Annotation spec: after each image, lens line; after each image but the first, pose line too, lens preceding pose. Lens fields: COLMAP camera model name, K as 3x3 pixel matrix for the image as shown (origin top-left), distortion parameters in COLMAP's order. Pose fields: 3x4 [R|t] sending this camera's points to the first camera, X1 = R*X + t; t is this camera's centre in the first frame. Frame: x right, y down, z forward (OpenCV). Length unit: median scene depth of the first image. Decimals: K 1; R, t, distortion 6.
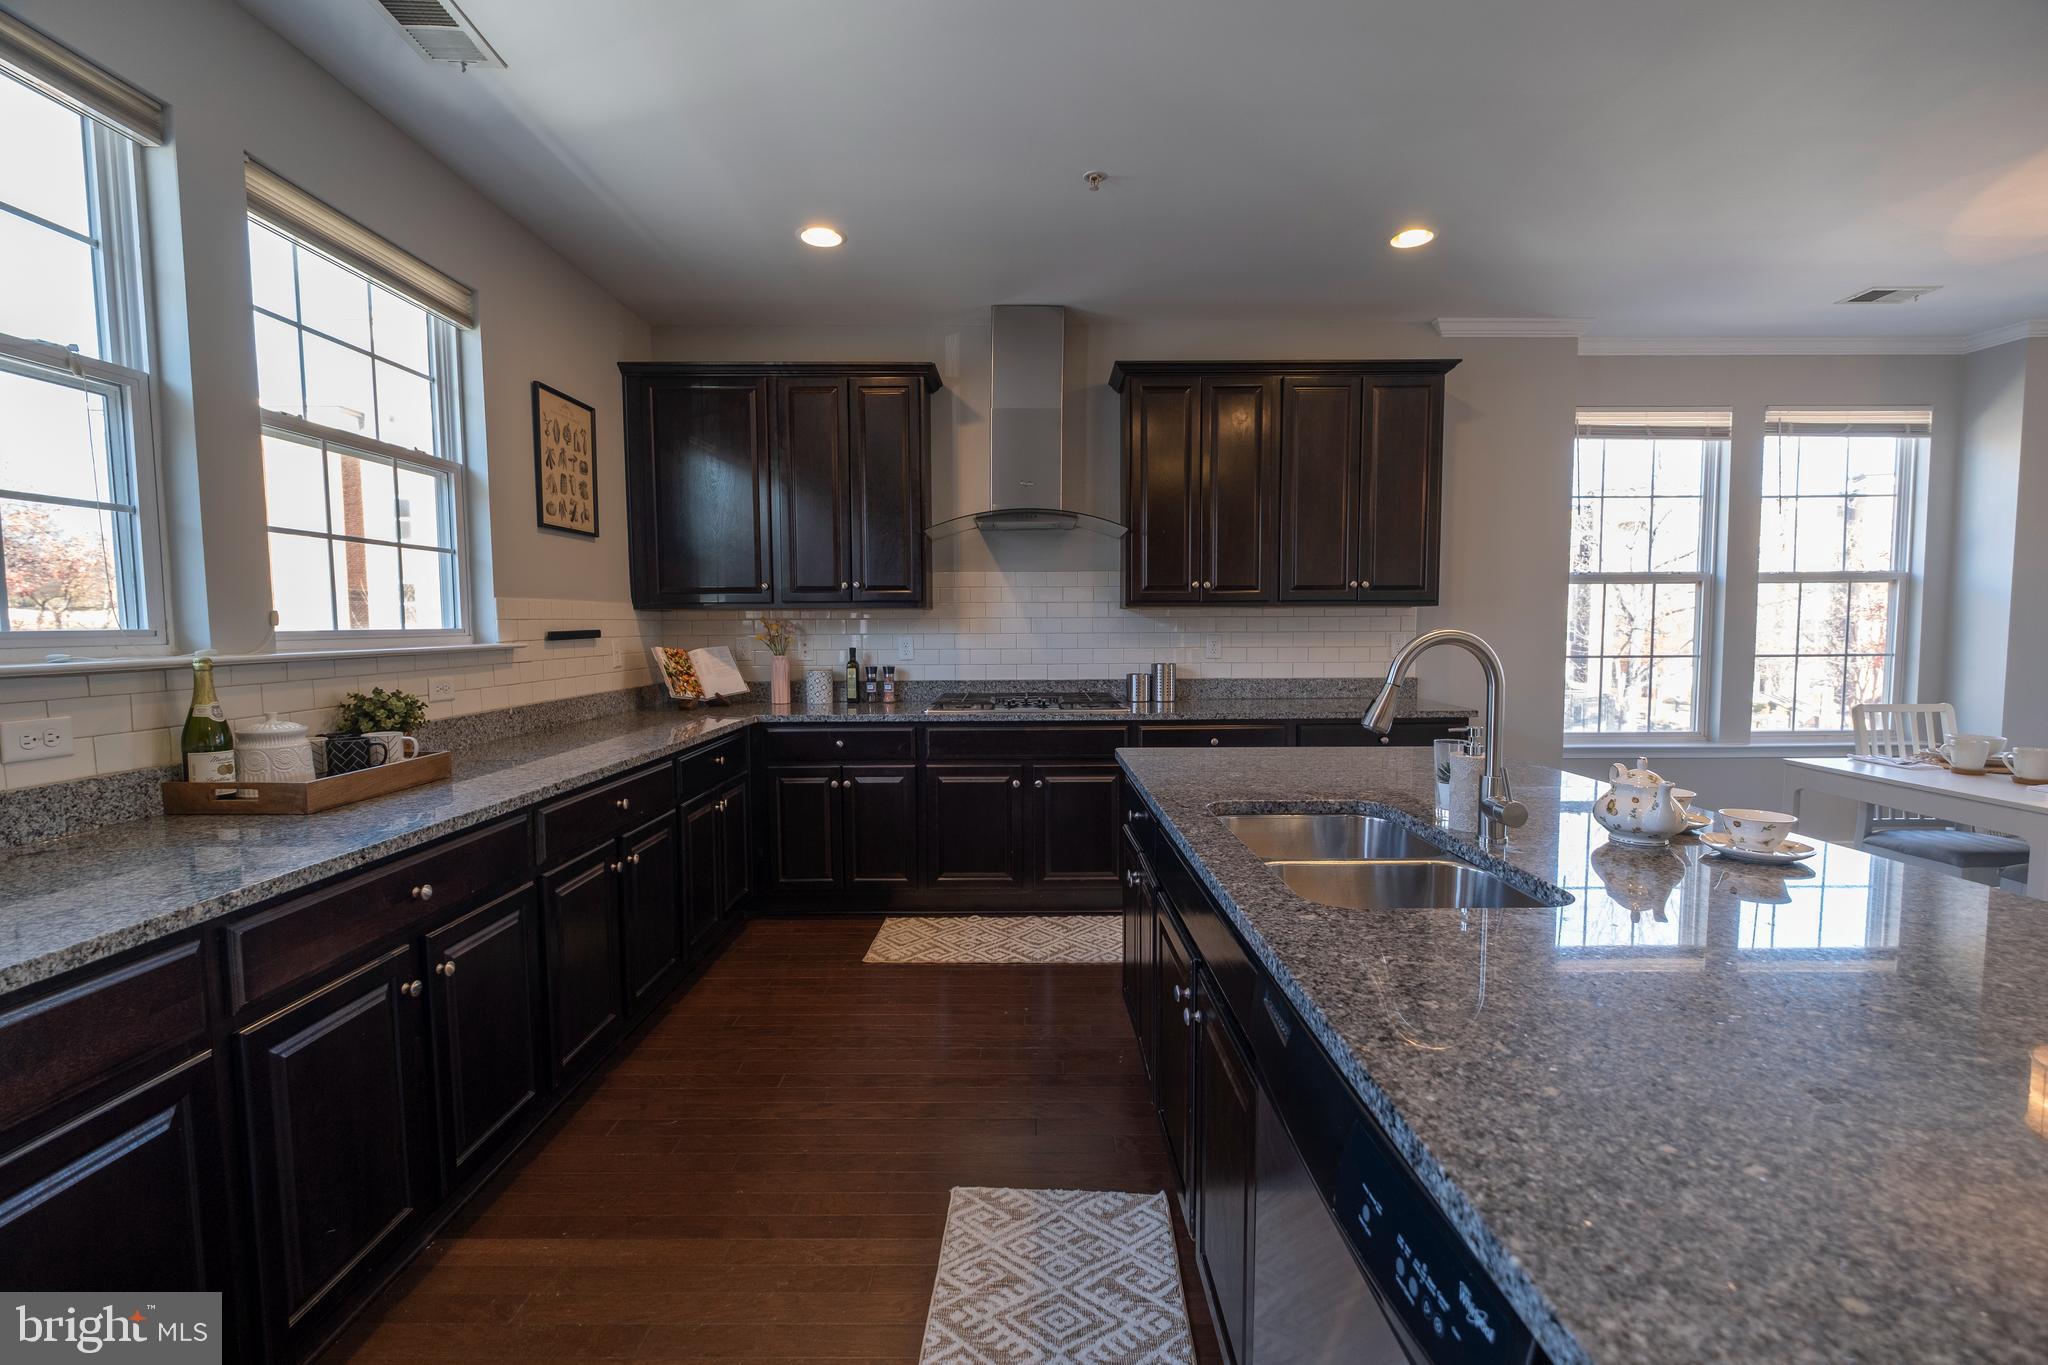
lens RADIAL K [[880.0, 0, 1027.3], [0, 880.0, 685.7], [0, 0, 1]] dist [0.007462, -0.007753]
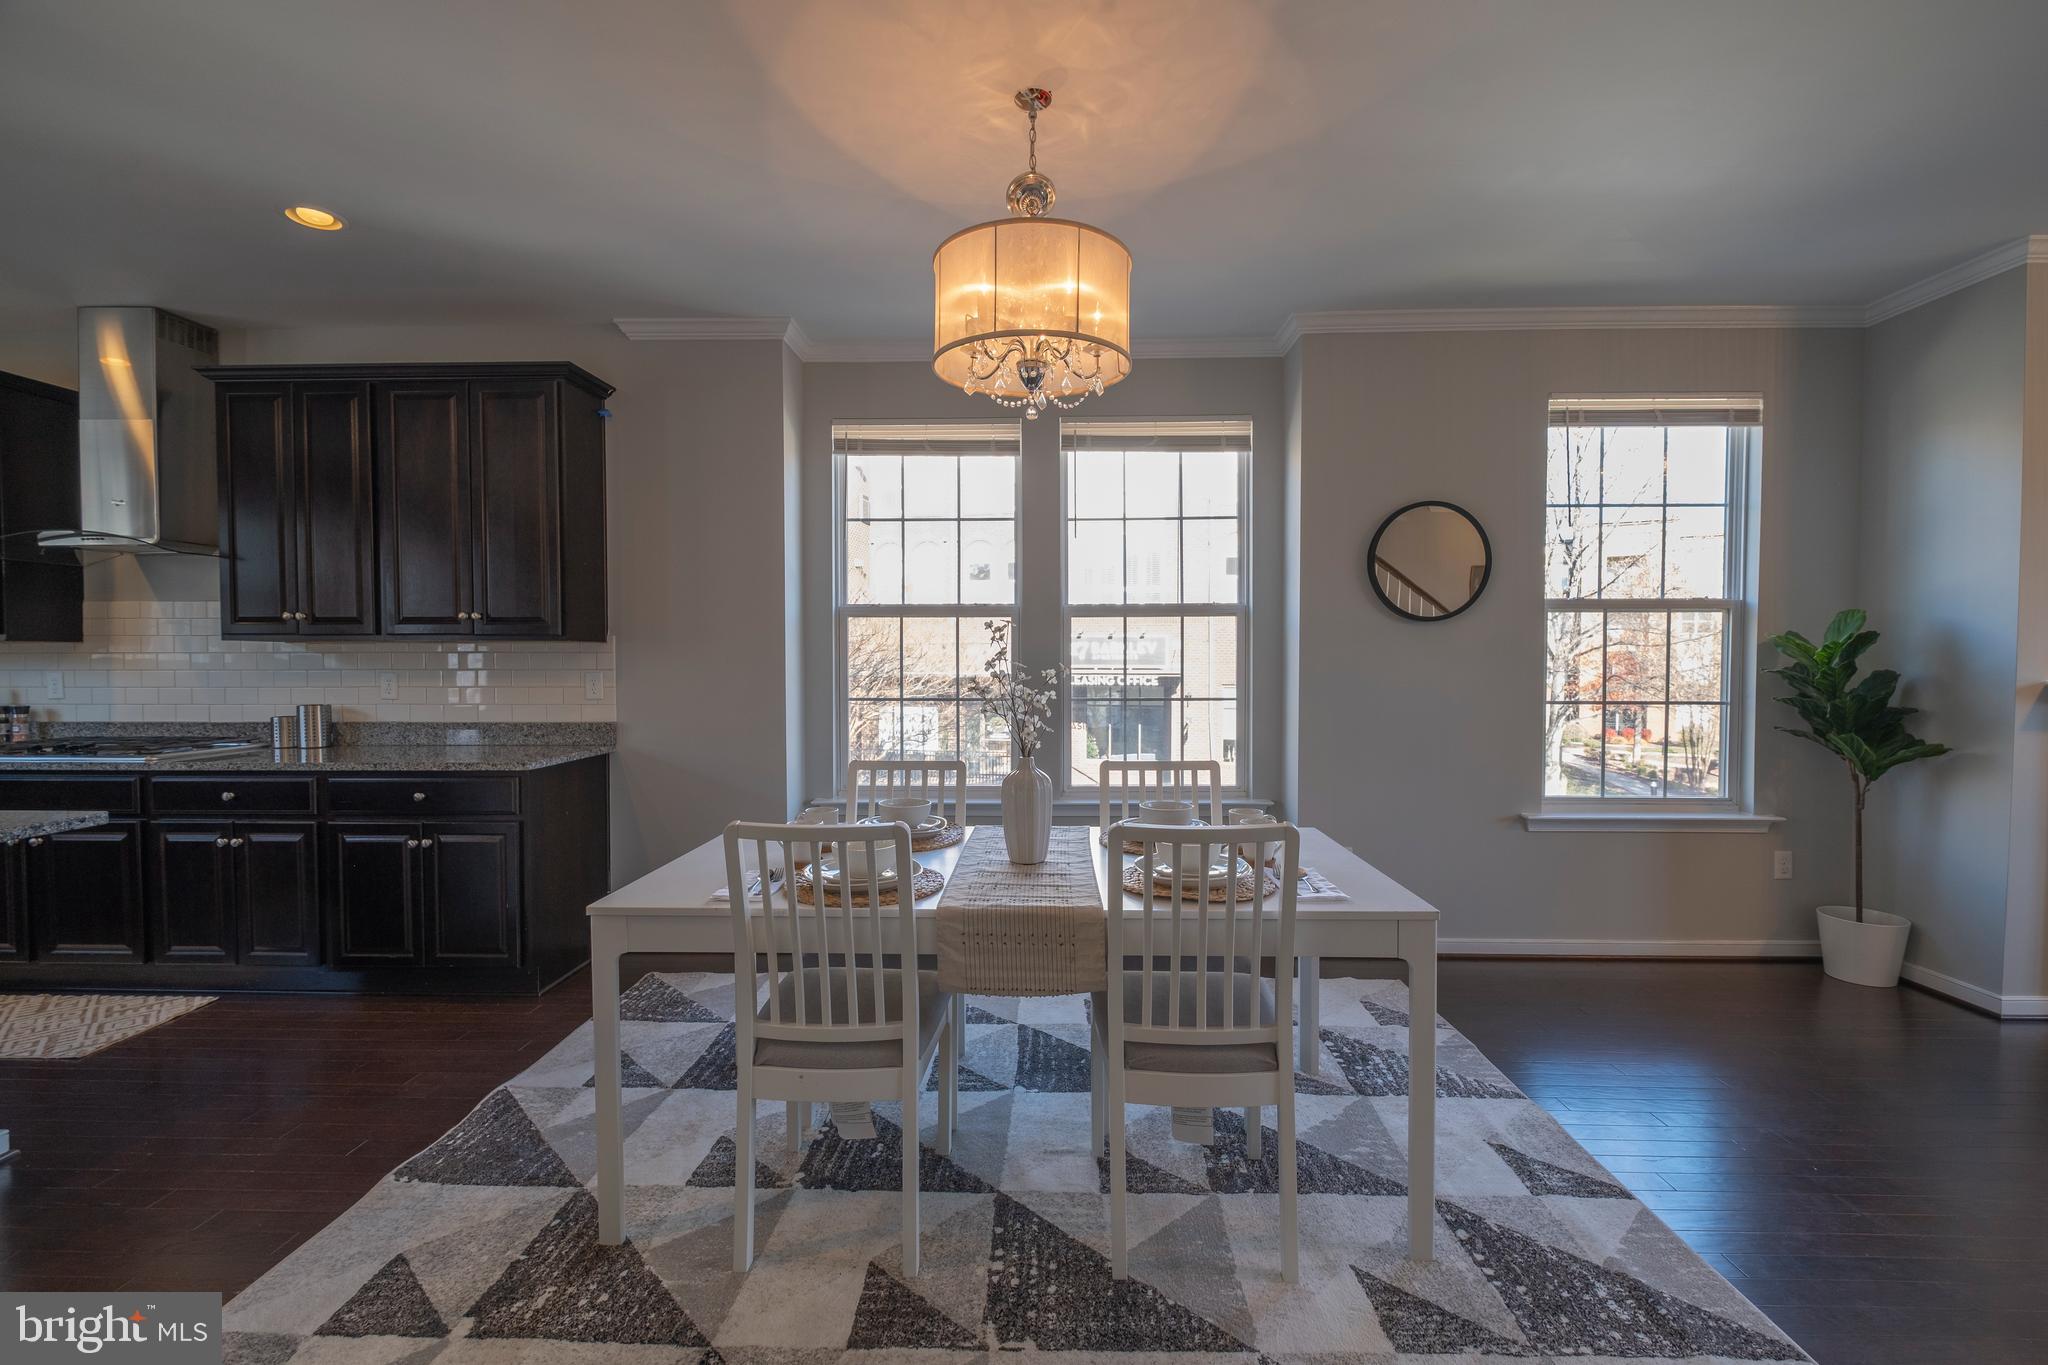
lens RADIAL K [[887.2, 0, 1029.0], [0, 887.2, 686.5], [0, 0, 1]] dist [-0.004347, -0.001212]
pose [[0.999539, 0.005398, -0.029868, 0.945784], [-0.006578, 0.999196, -0.039543, -0.013707], [0.029630, 0.039721, 0.998771, 0.138872]]
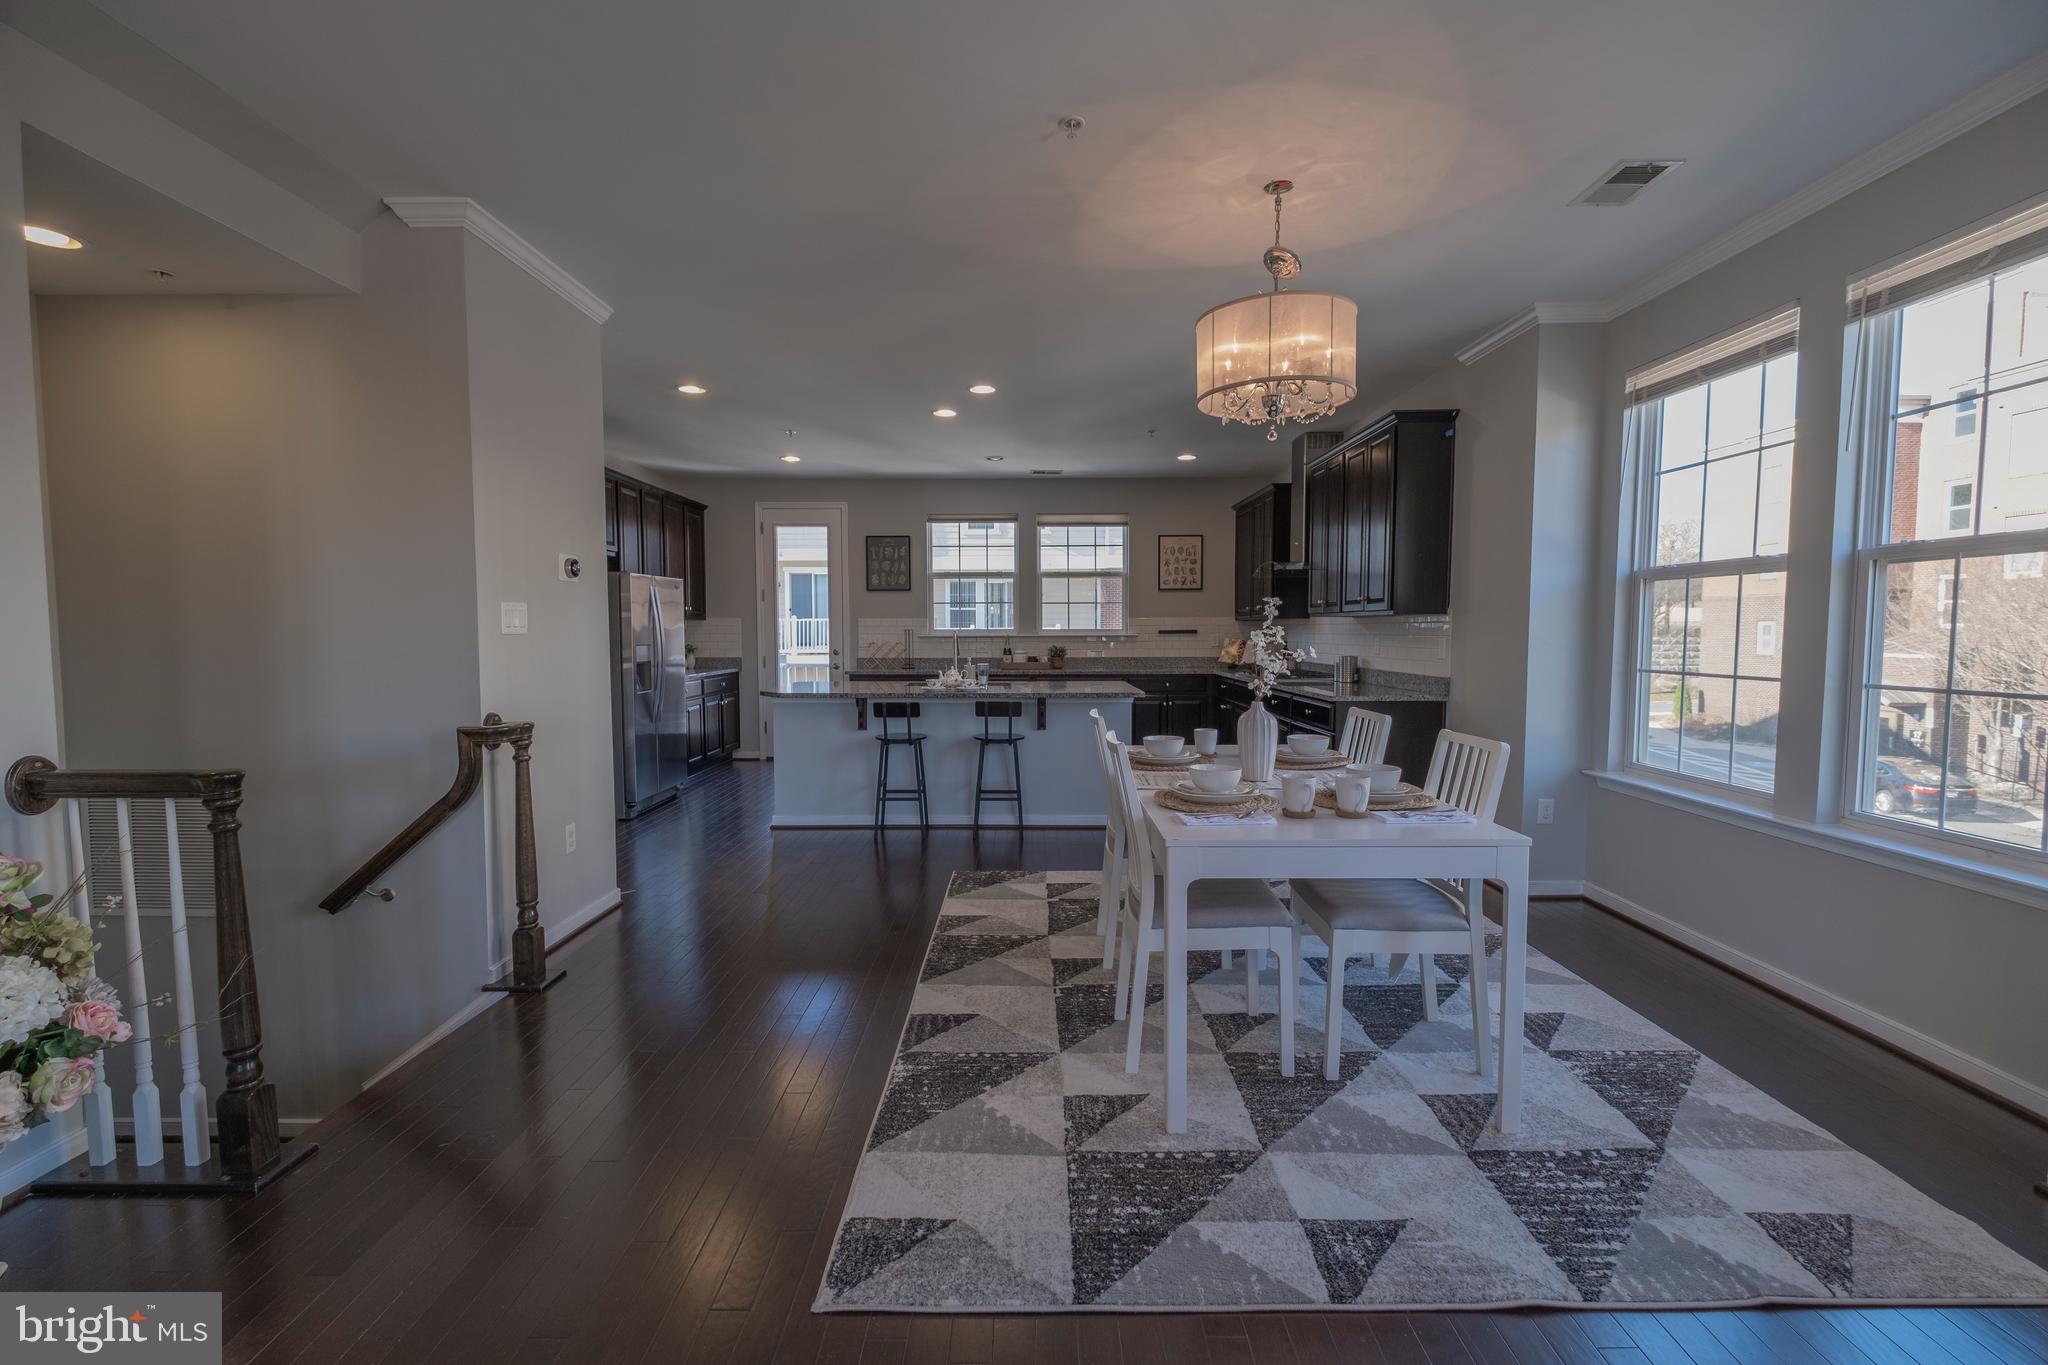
lens RADIAL K [[880.0, 0, 1027.3], [0, 880.0, 685.7], [0, 0, 1]] dist [0.007462, -0.007753]
pose [[-0.004166, 0.069471, -0.997575, 1.661644], [-0.068576, 0.995216, 0.069593, -0.042481], [0.997637, 0.068700, 0.000618, 0.506001]]
